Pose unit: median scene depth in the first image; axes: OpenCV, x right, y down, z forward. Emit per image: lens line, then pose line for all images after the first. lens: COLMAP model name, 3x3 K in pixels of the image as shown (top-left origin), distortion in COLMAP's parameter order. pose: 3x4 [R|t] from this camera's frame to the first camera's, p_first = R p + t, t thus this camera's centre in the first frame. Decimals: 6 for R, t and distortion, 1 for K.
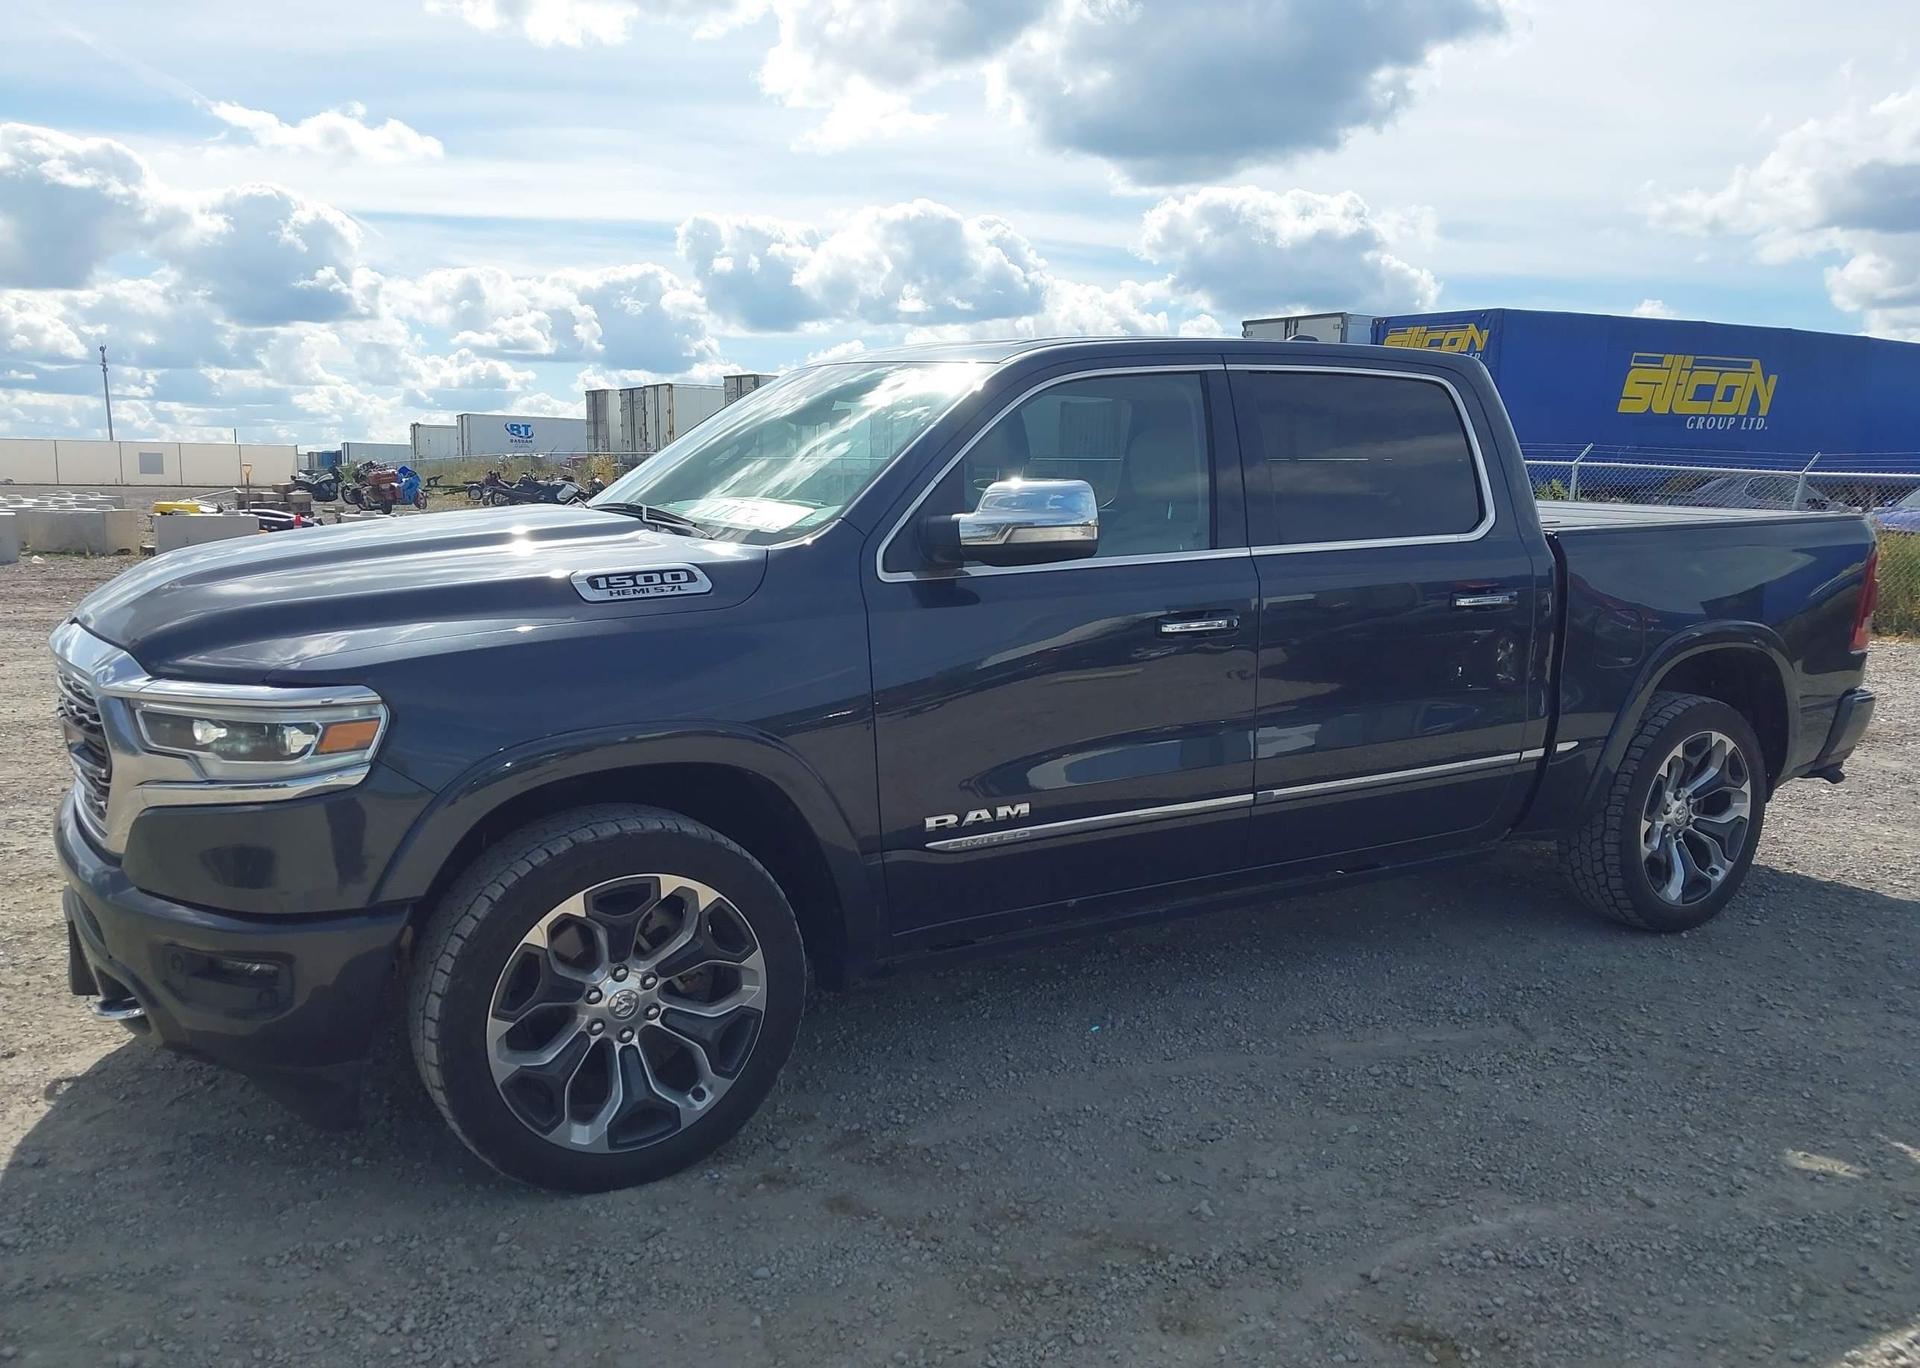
lens RADIAL K [[1539.4, 0, 985.1], [0, 1539.4, 695.7], [0, 0, 1]] dist [0.032123, -0.040152]
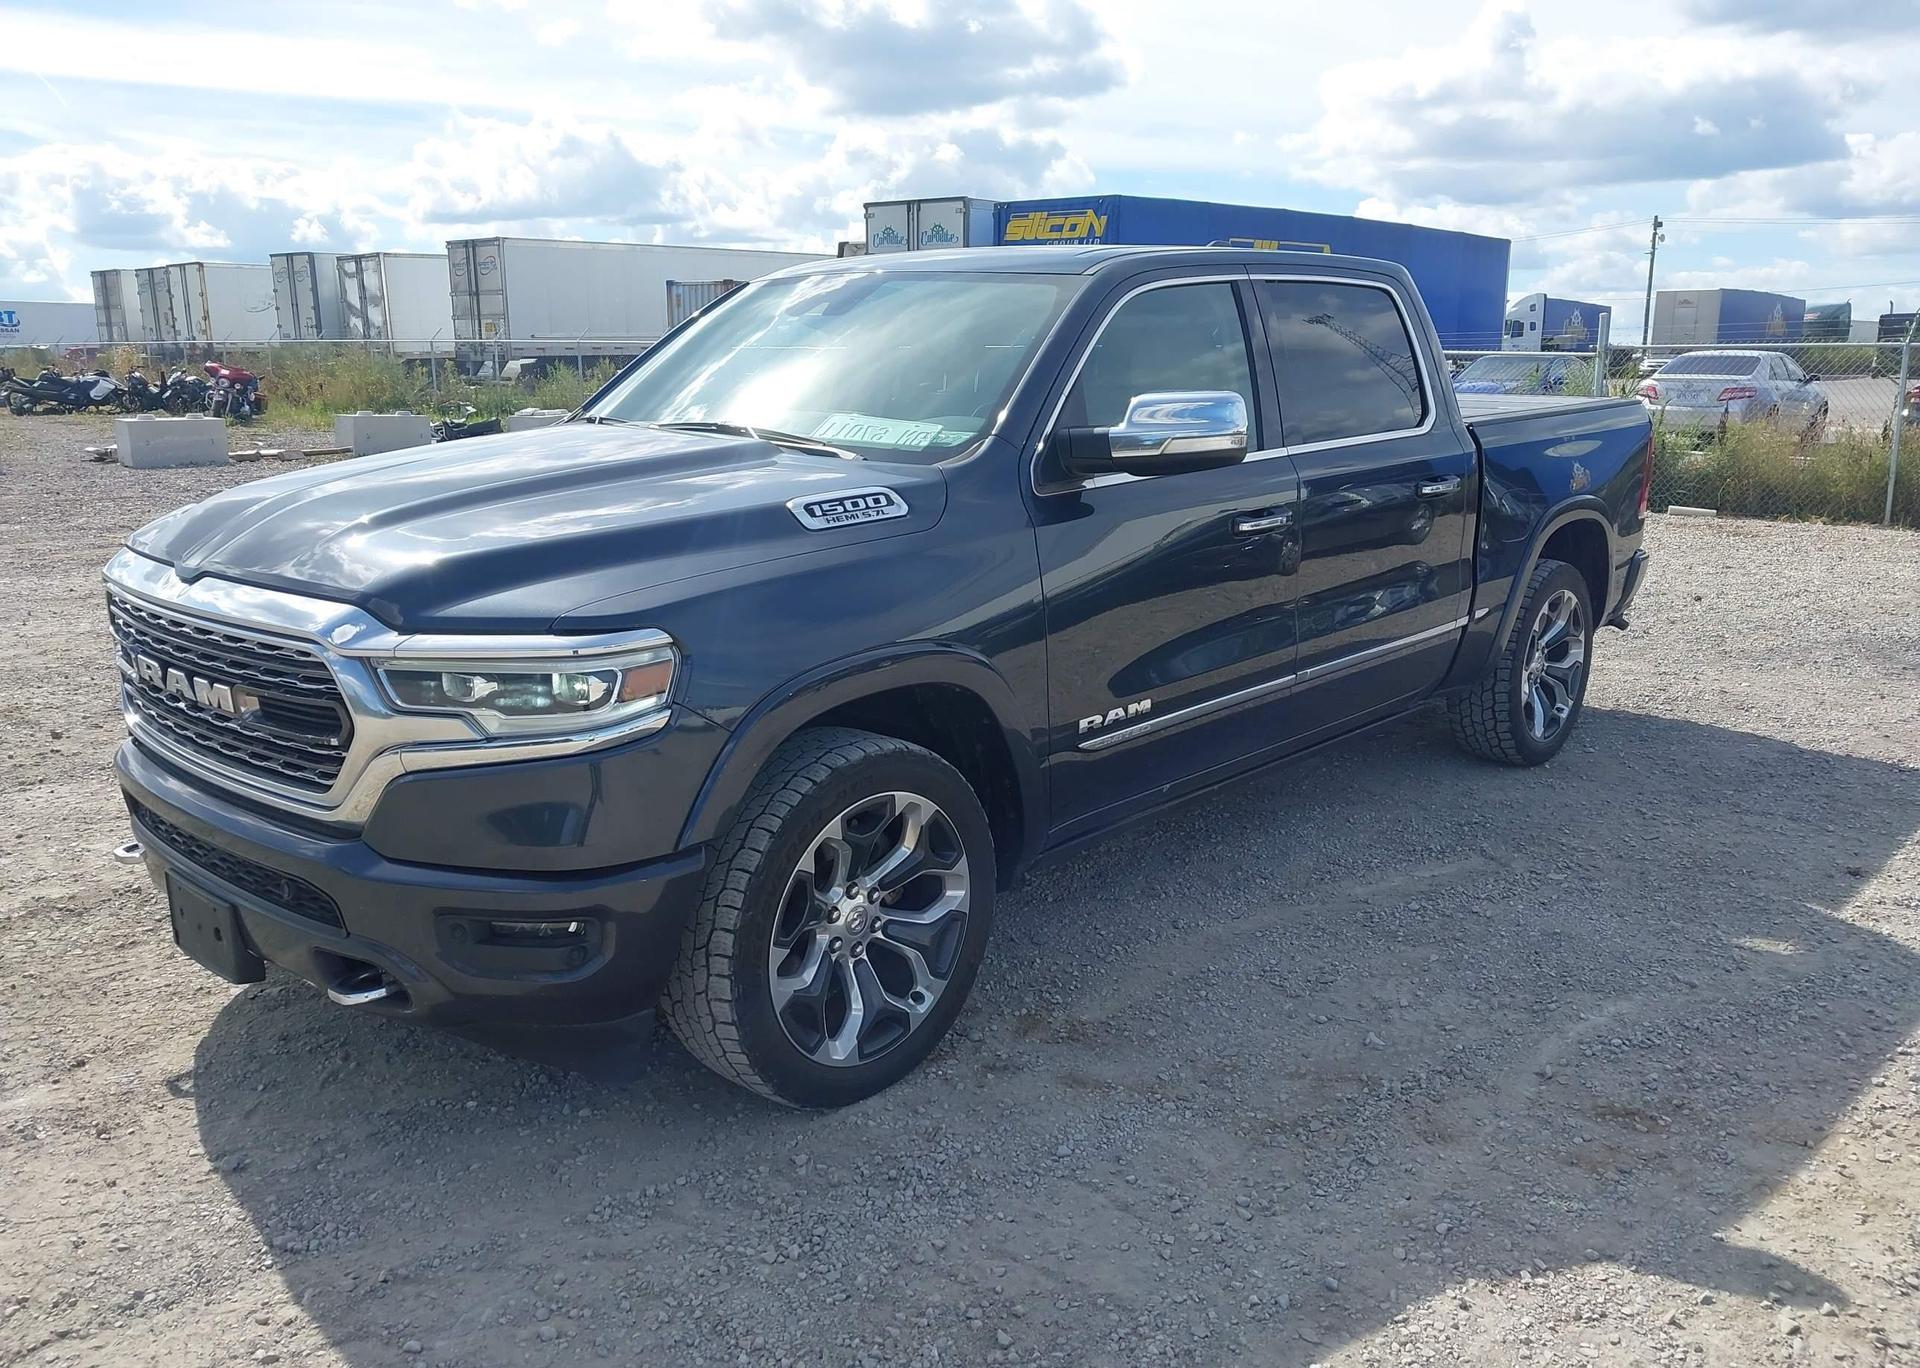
lens RADIAL K [[1538.7, 0, 960.0], [0, 1538.7, 684.0], [0, 0, 1]] dist [0.092514, -0.161784]
pose [[0.958811, -0.074995, 0.273964, -0.434743], [0.056238, 0.995544, 0.075700, -0.030760], [-0.278420, -0.057174, 0.958756, 0.005500]]
